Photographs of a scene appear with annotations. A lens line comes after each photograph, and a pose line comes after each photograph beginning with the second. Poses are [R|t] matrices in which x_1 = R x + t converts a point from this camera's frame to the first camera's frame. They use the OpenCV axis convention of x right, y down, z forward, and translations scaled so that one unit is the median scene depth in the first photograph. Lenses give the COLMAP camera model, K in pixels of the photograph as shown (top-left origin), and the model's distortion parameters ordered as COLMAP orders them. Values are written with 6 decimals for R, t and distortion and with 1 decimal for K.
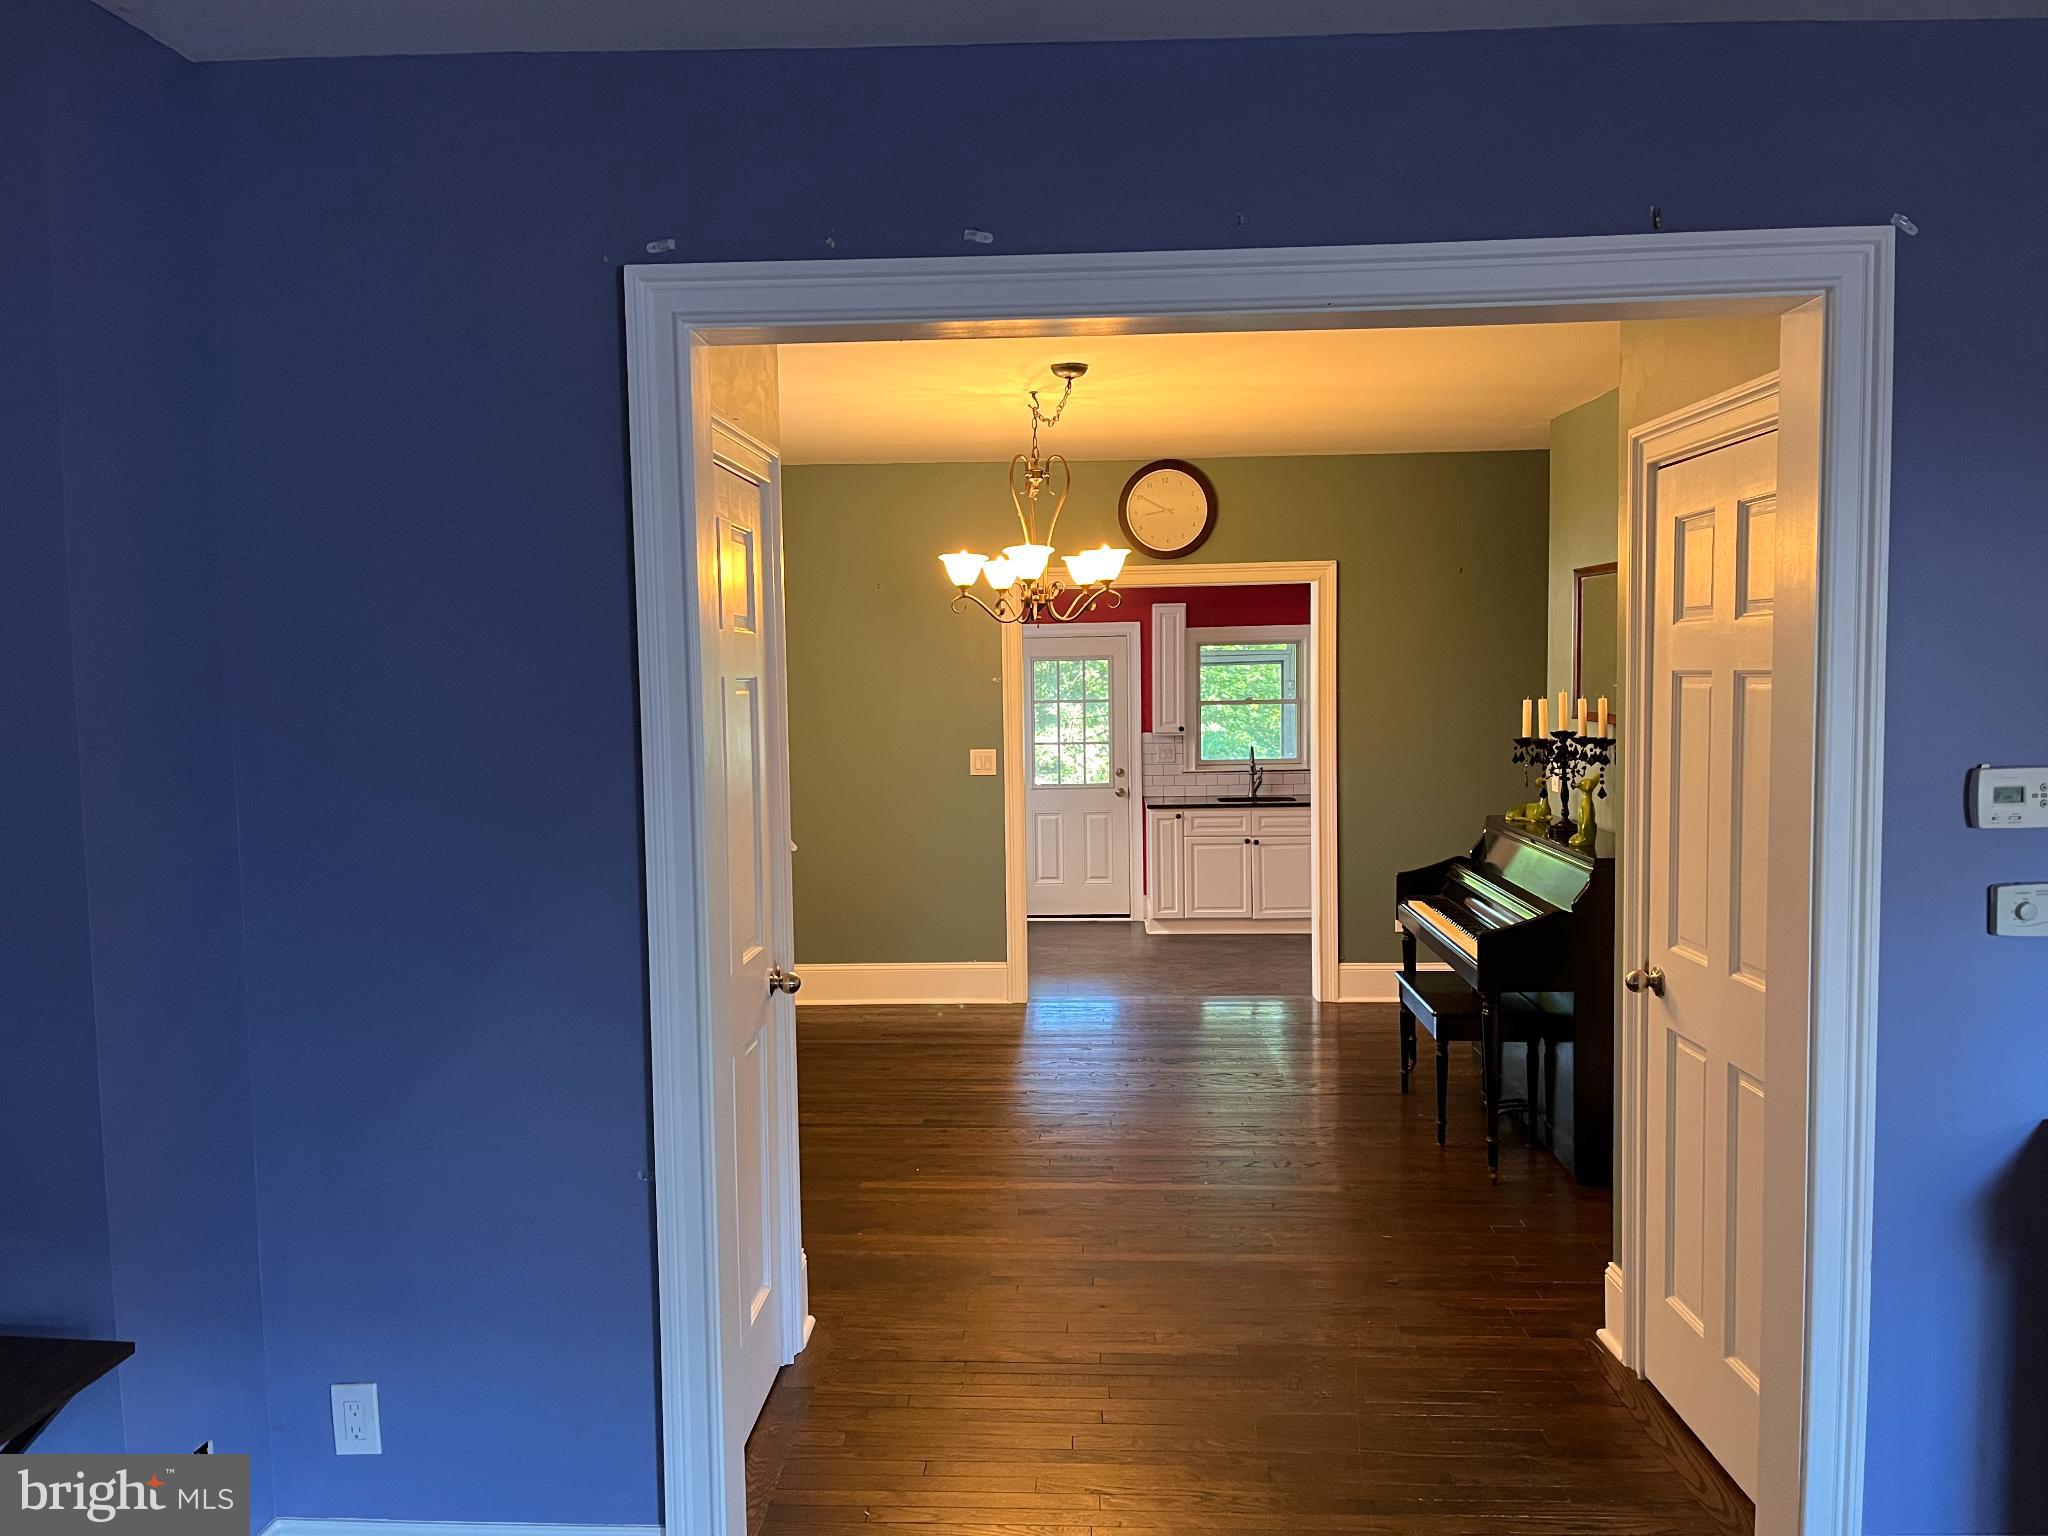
lens RADIAL K [[1548.5, 0, 1007.4], [0, 1548.5, 777.4], [0, 0, 1]] dist [0.052685, -0.077649]
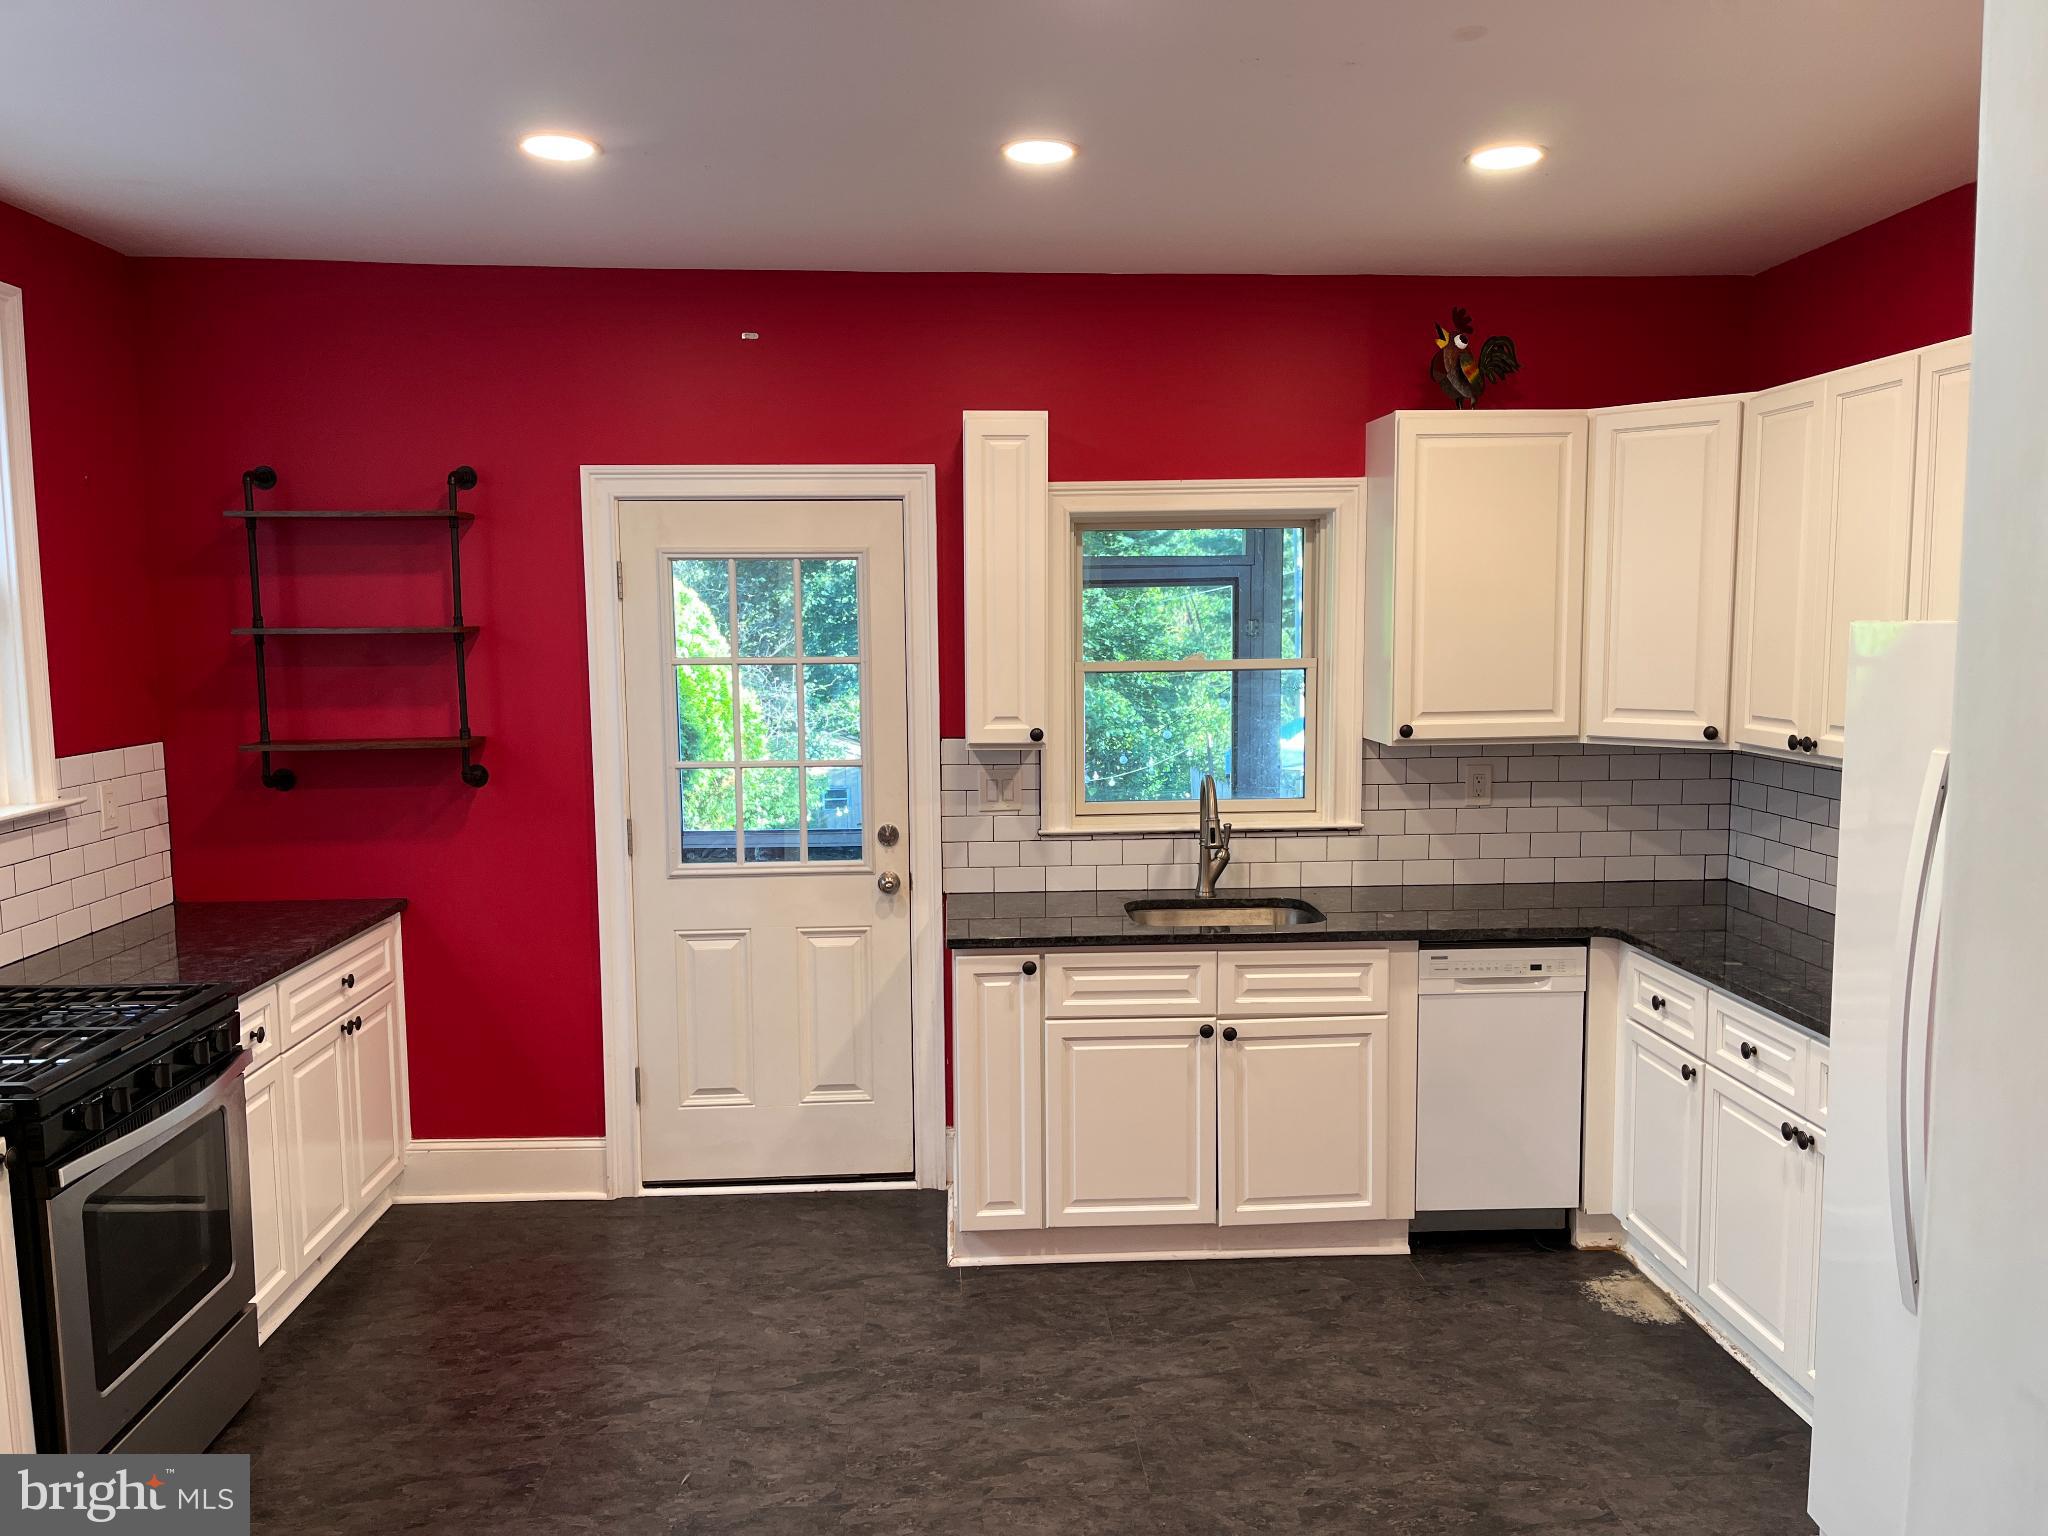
lens RADIAL K [[1548.5, 0, 1034.4], [0, 1548.5, 775.5], [0, 0, 1]] dist [0.052685, -0.077649]
pose [[0.993661, -0.002106, 0.112402, 0.206272], [-0.001694, 0.999430, 0.033704, -0.105024], [-0.112408, -0.033681, 0.993091, 1.864543]]
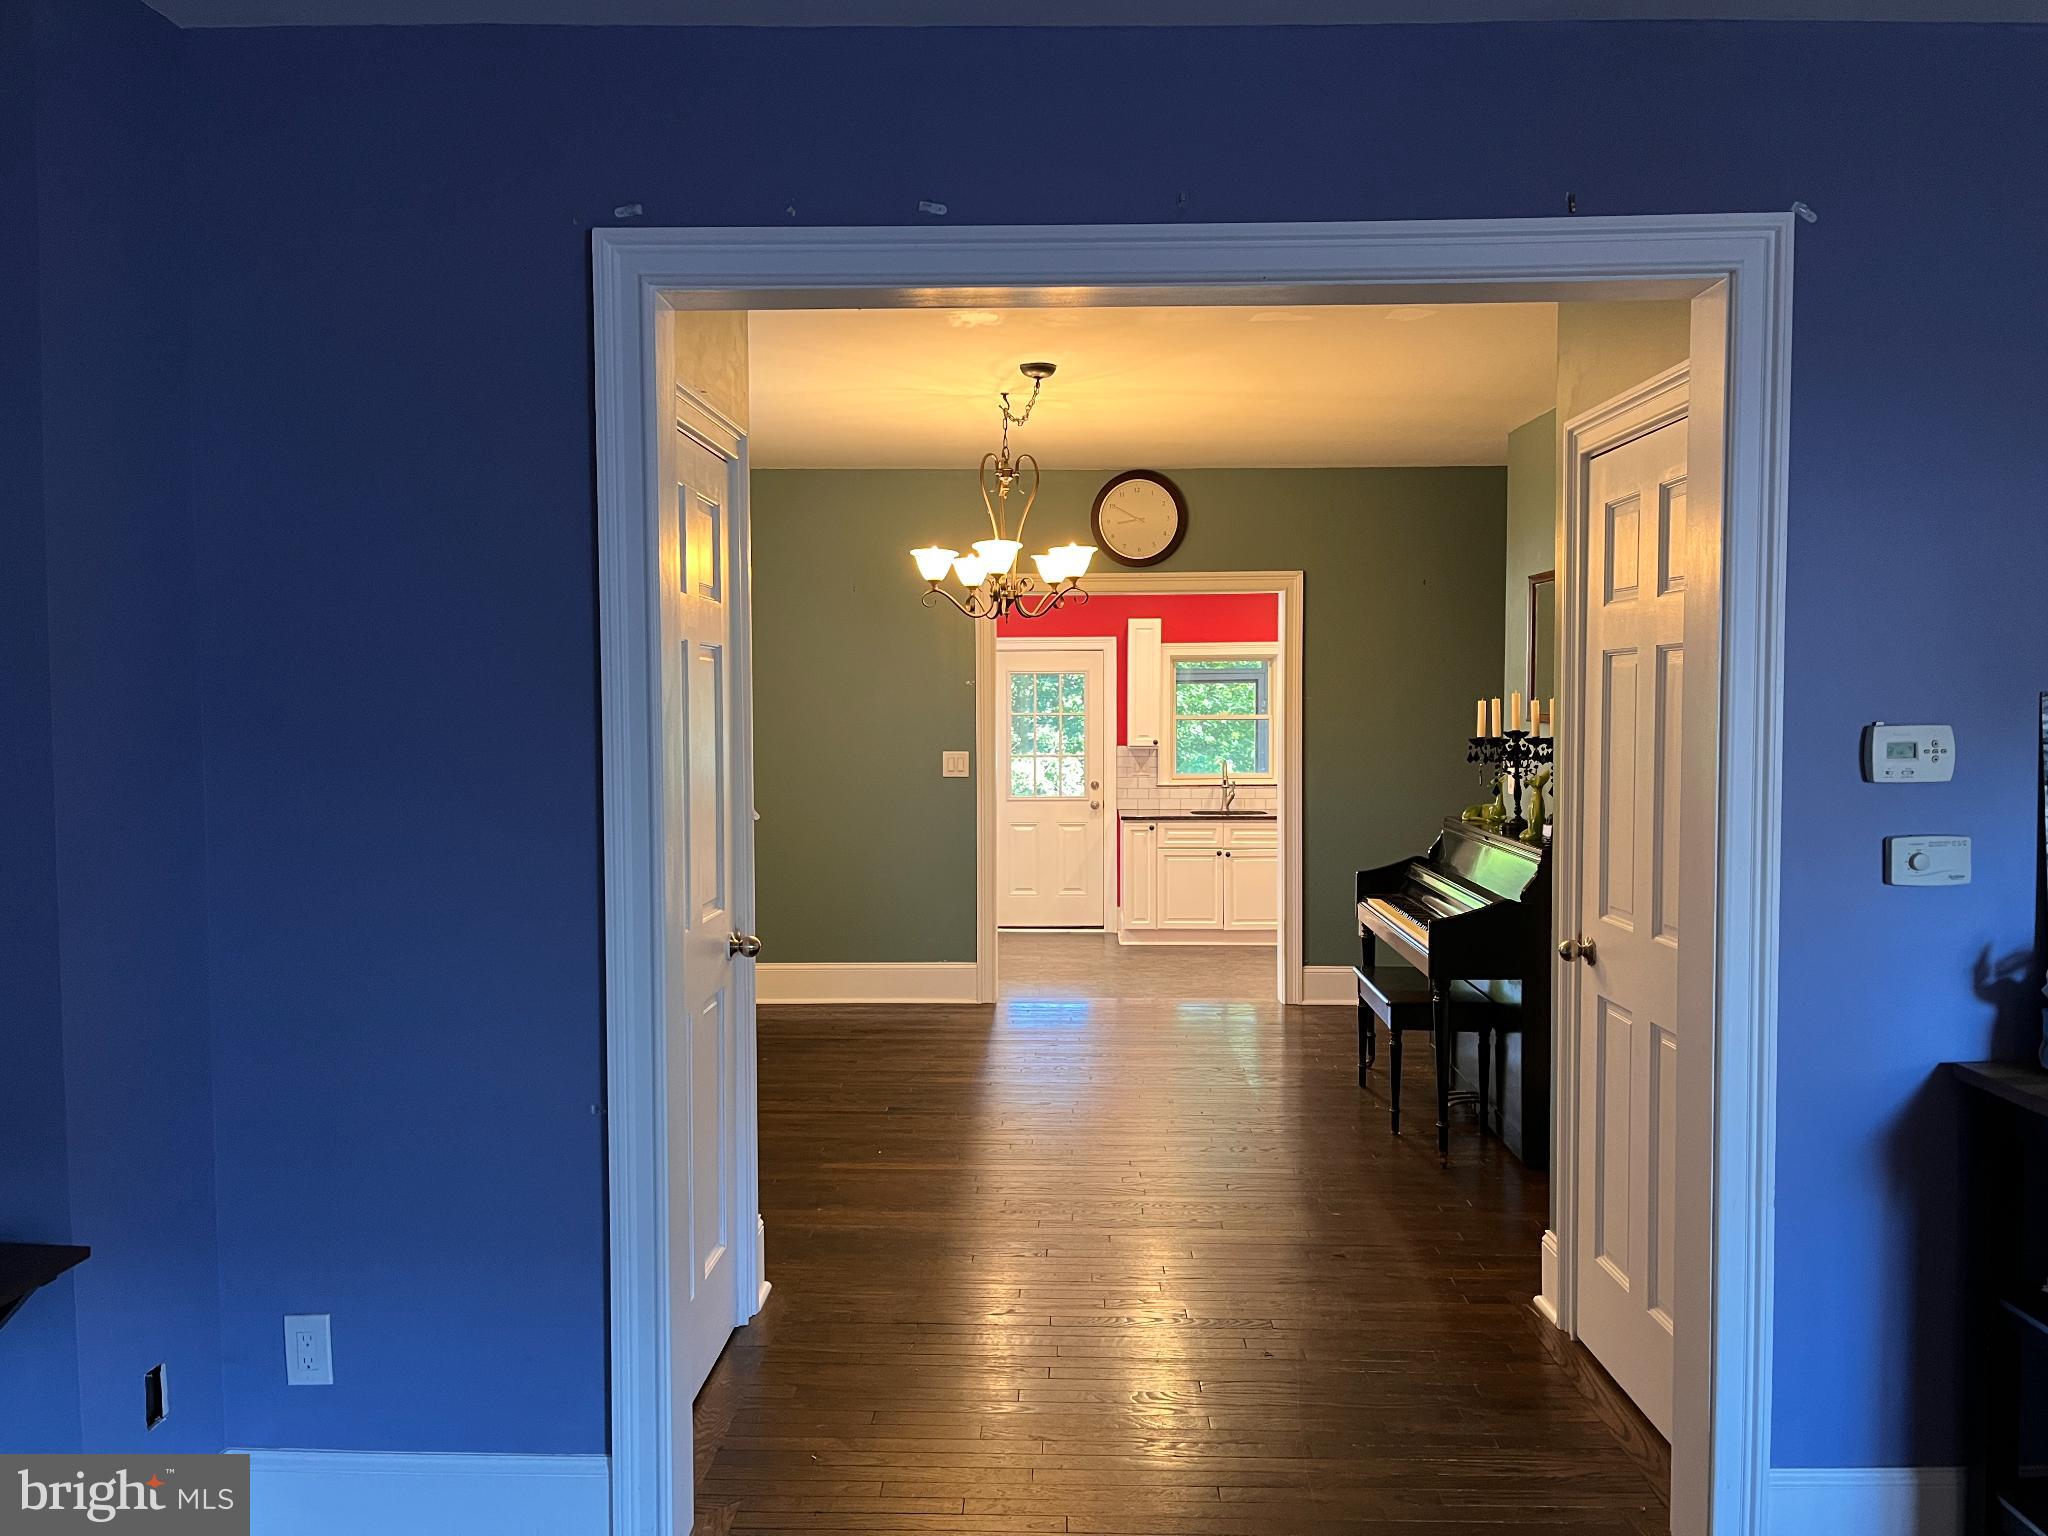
lens RADIAL K [[1548.5, 0, 1027.0], [0, 1548.5, 770.1], [0, 0, 1]] dist [0.052685, -0.077649]
pose [[0.999676, 0.012172, 0.022339, 0.017943], [-0.011625, 0.999633, -0.024476, 0.038680], [-0.022629, 0.024208, 0.999451, -0.028426]]
